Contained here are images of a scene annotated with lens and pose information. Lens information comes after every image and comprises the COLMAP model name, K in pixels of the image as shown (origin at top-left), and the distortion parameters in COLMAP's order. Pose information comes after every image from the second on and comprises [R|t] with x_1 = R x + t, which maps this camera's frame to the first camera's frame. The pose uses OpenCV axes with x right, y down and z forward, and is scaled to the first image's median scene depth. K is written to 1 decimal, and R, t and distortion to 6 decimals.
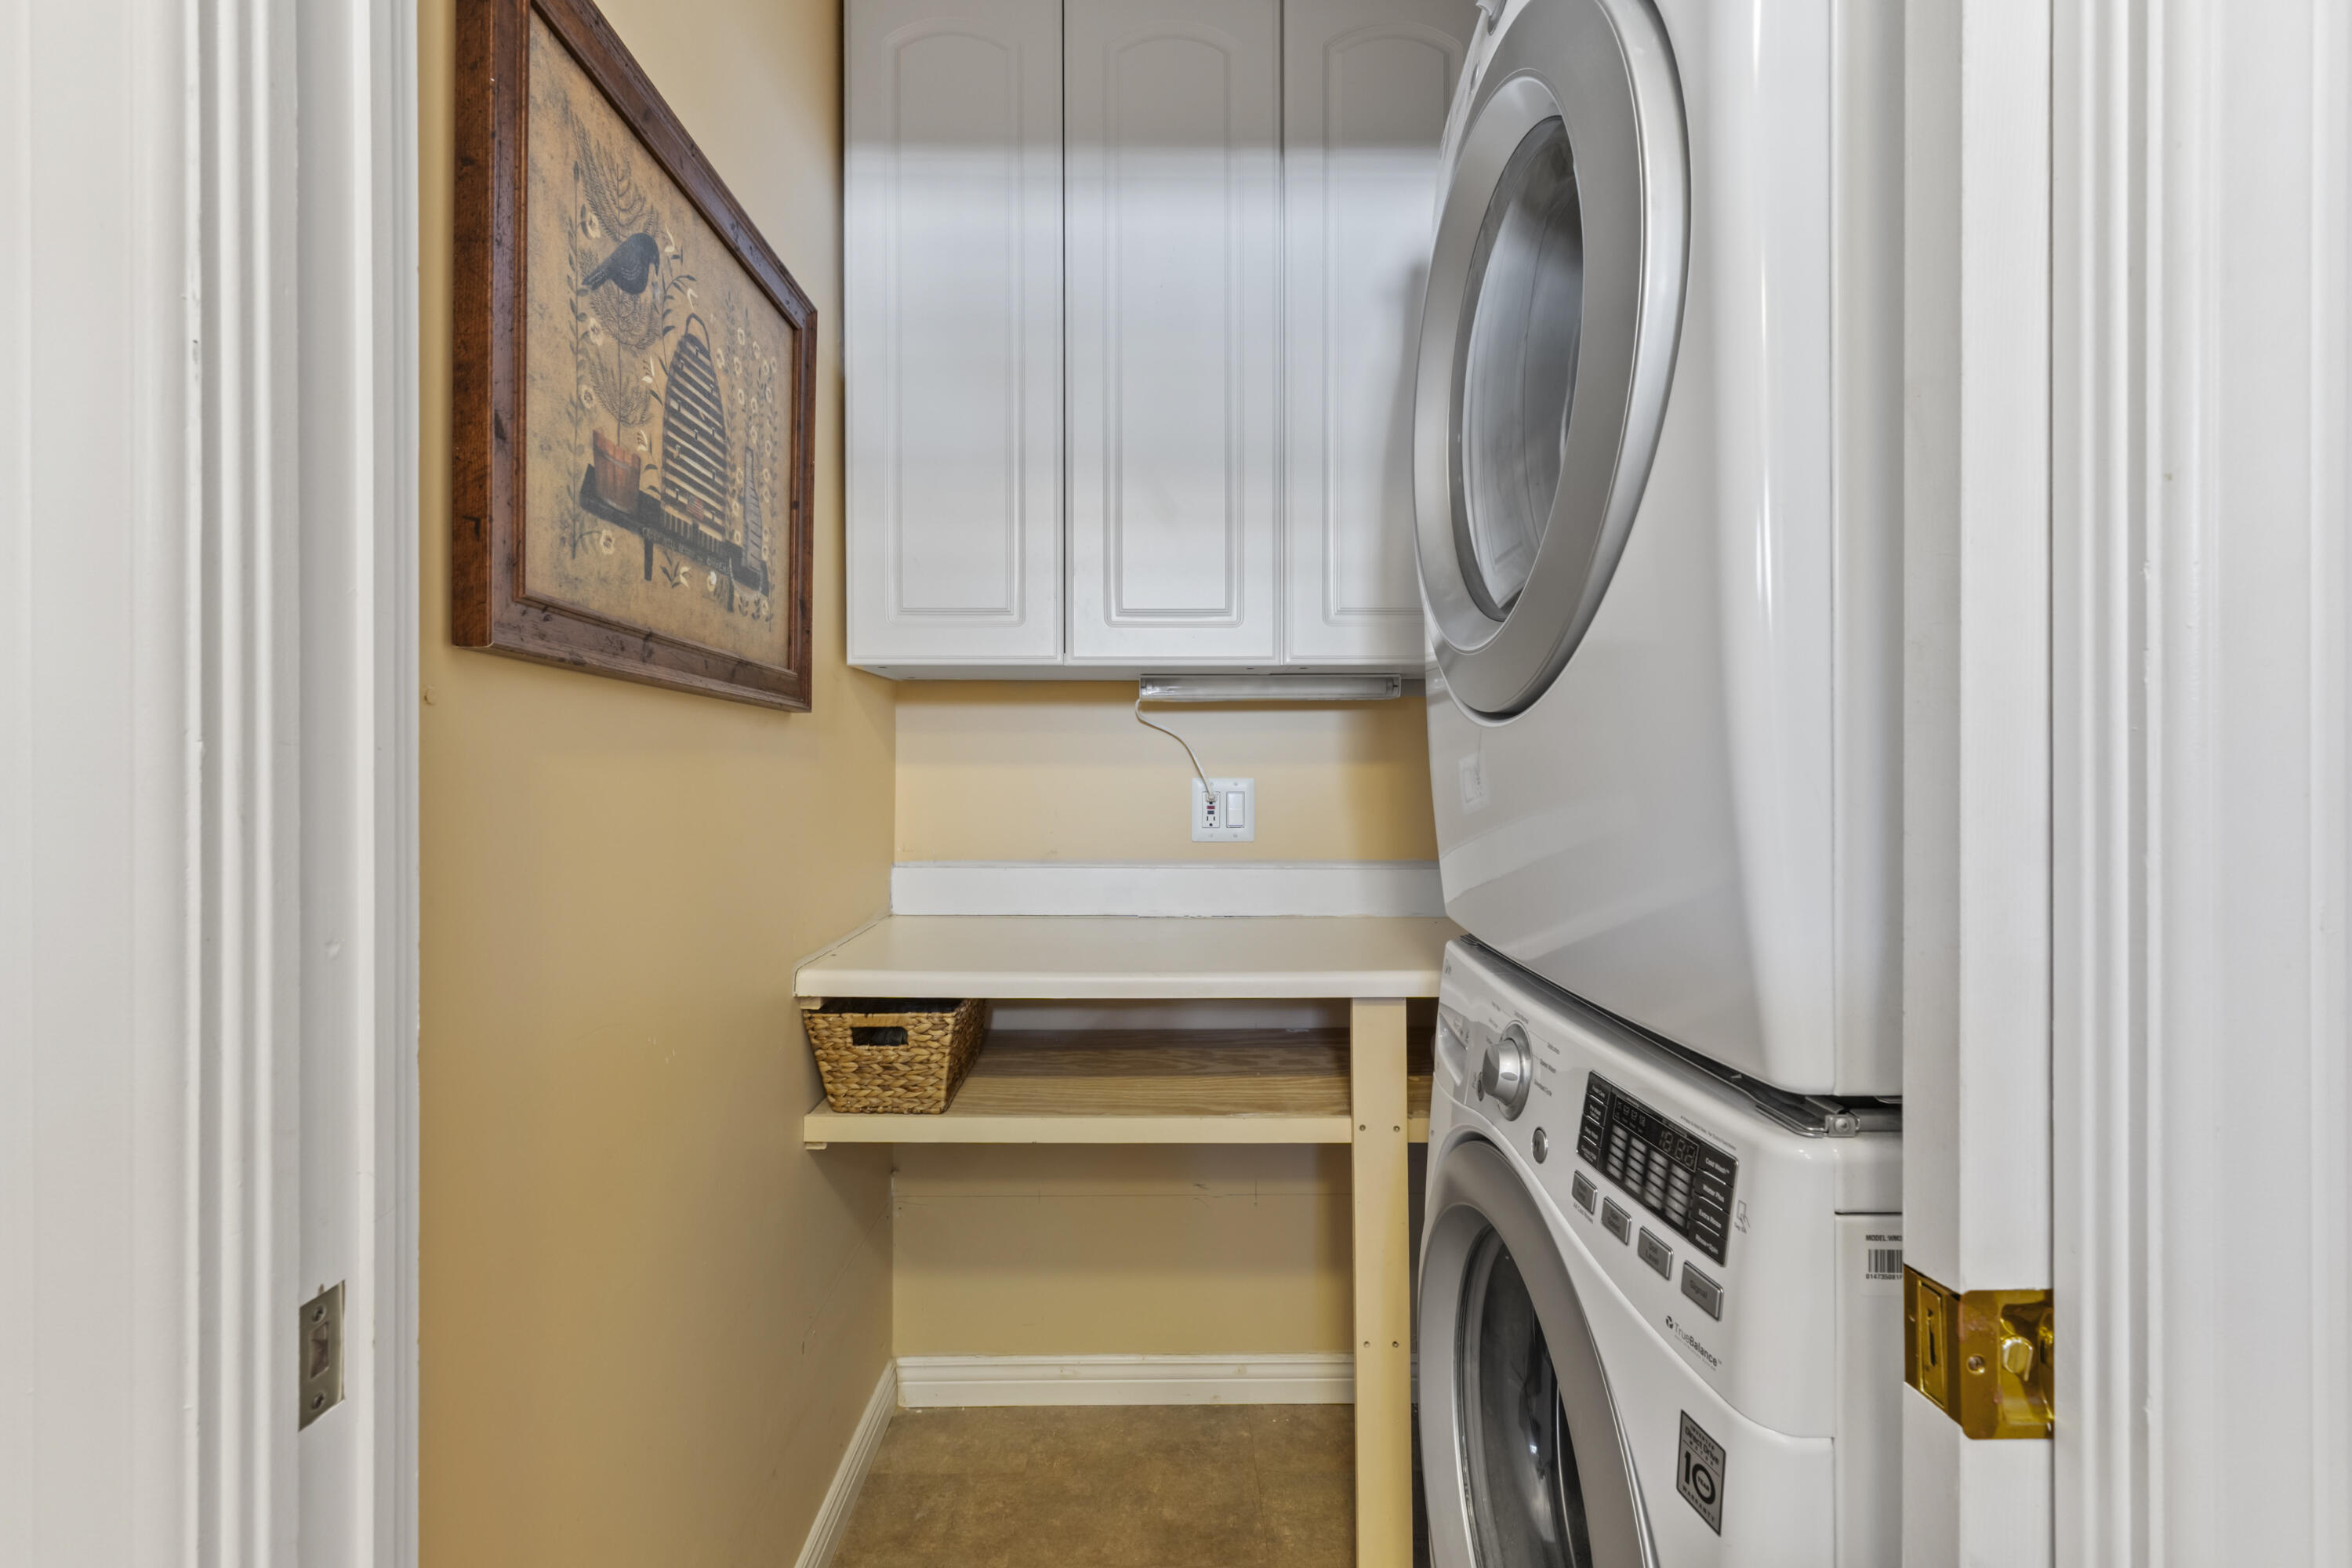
lens RADIAL K [[986.0, 0, 1171.2], [0, 986.0, 774.1], [0, 0, 1]] dist [0.002785, -0.000195]
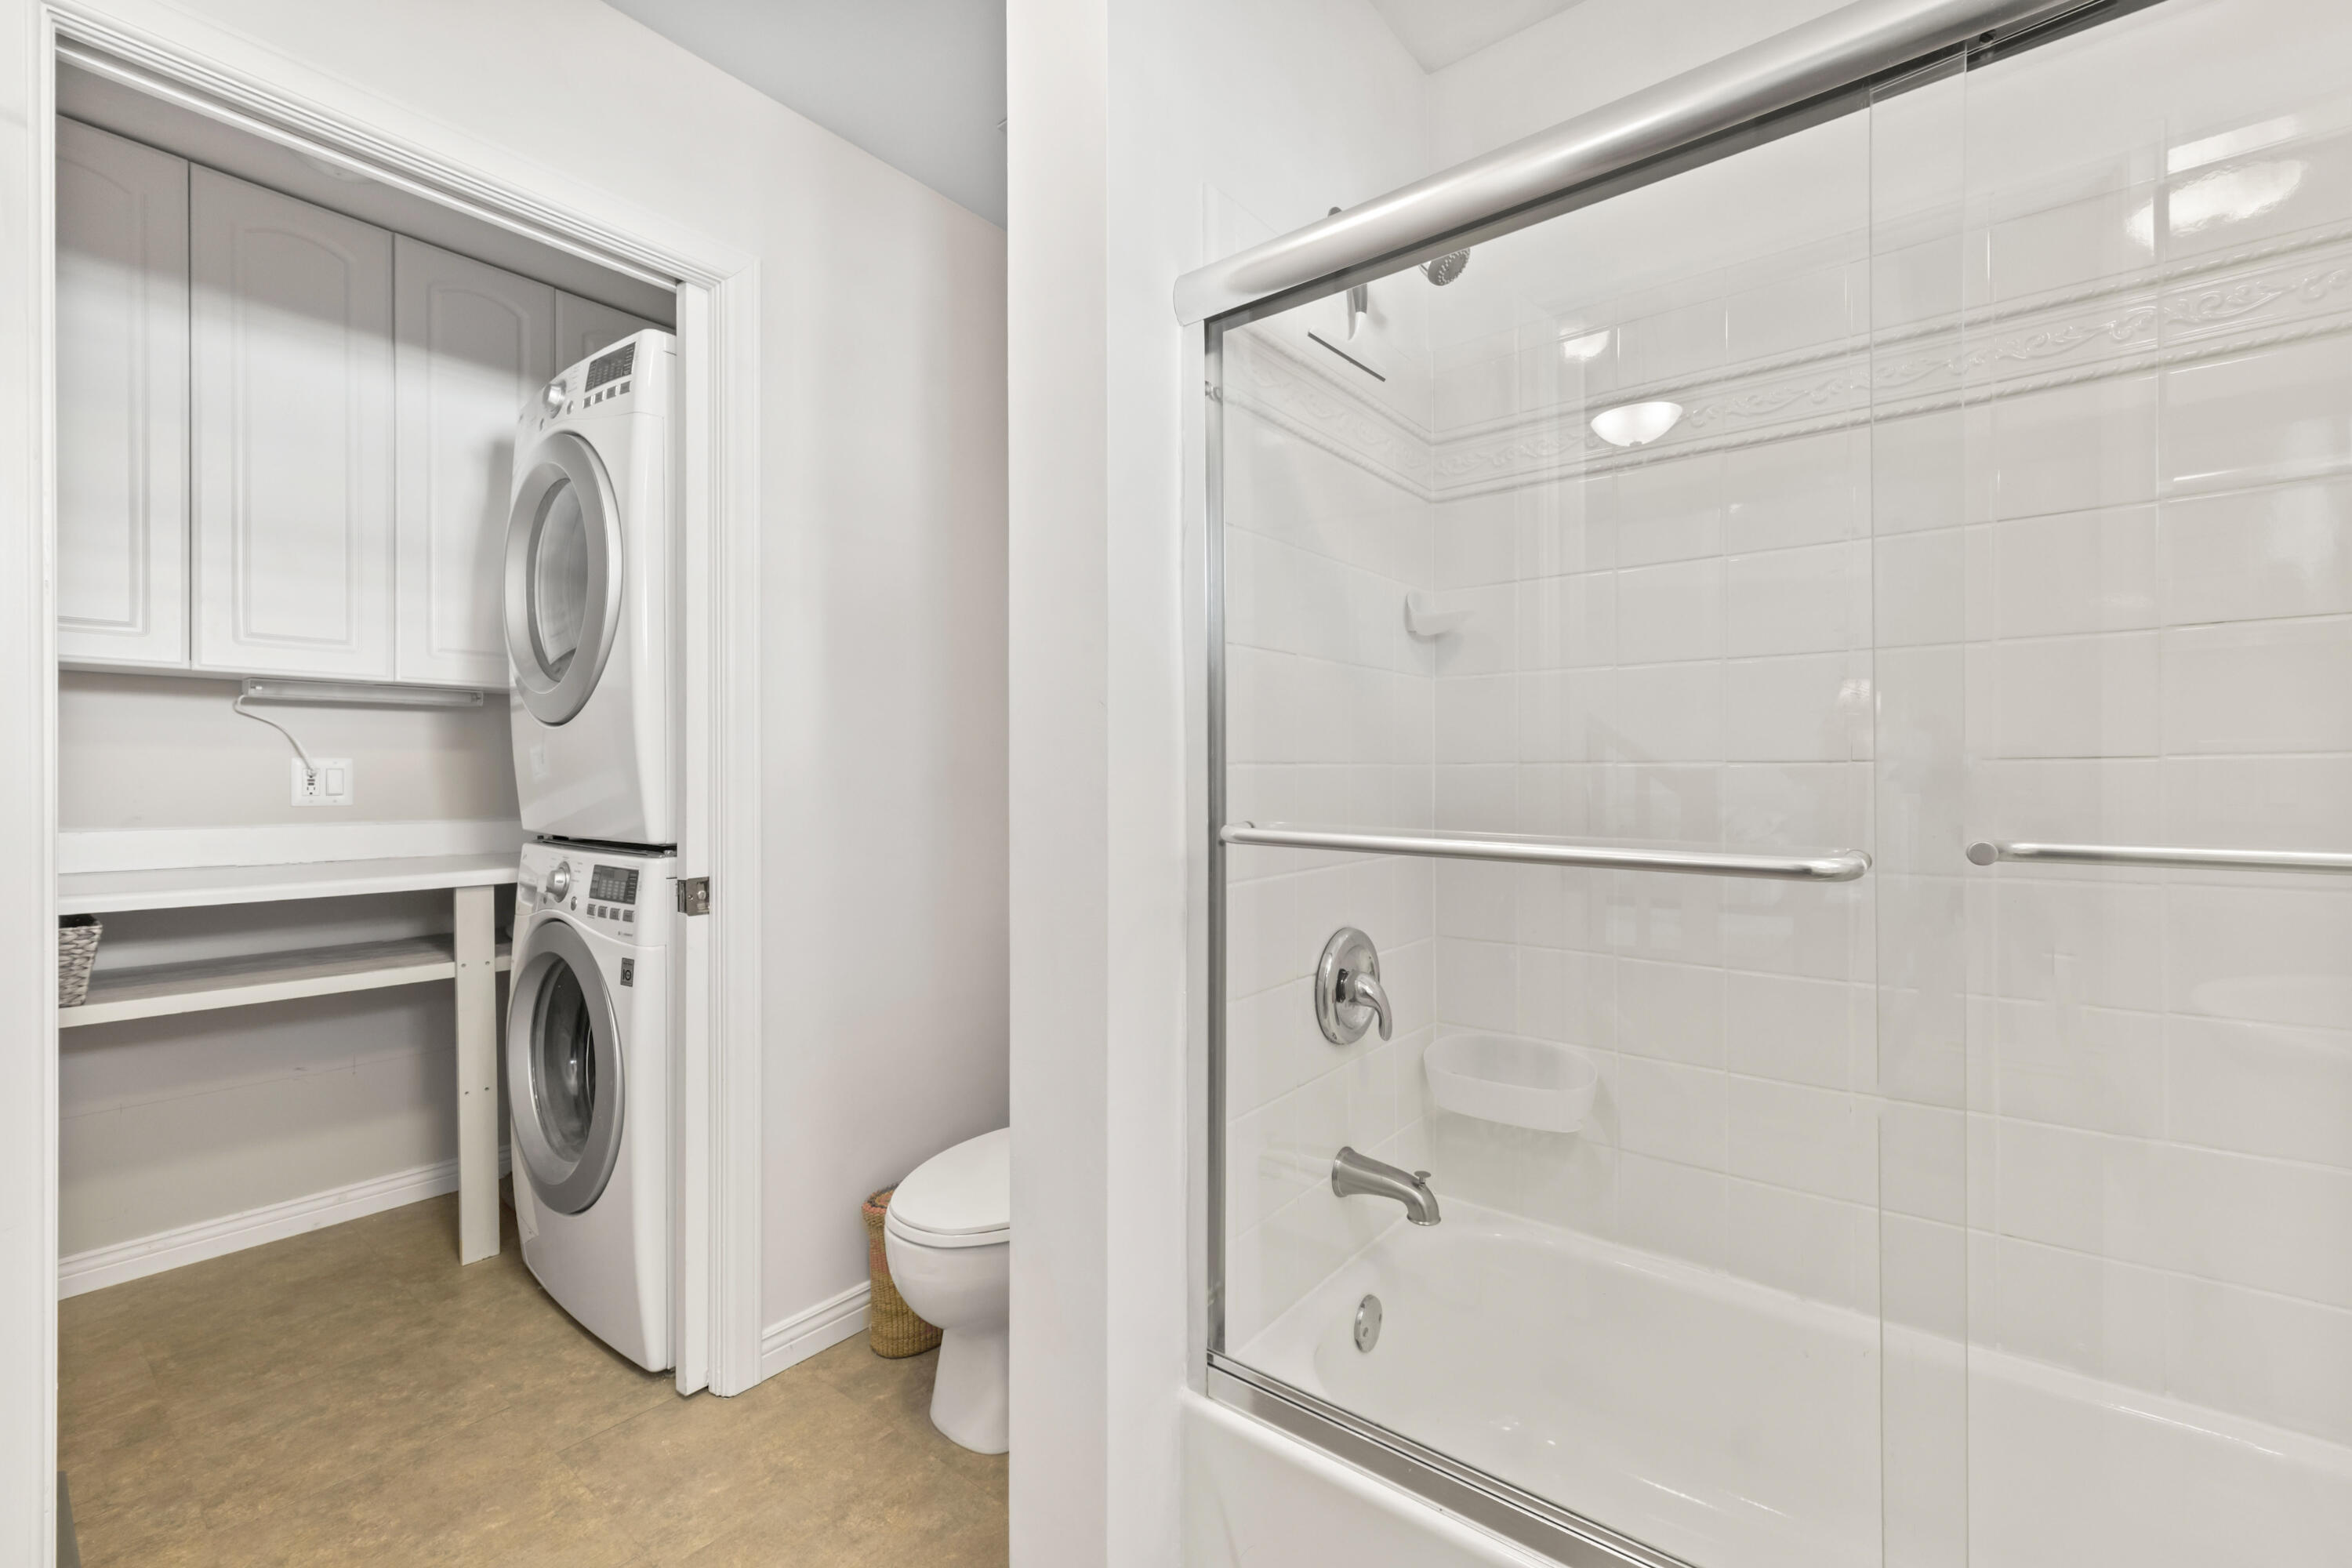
lens RADIAL K [[986.0, 0, 1172.7], [0, 986.0, 778.1], [0, 0, 1]] dist [0.002785, -0.000195]
pose [[0.639047, -0.001550, 0.769166, -0.309209], [0.001134, 0.999999, 0.001073, 0.039494], [-0.769167, 0.000186, 0.639048, -0.945334]]
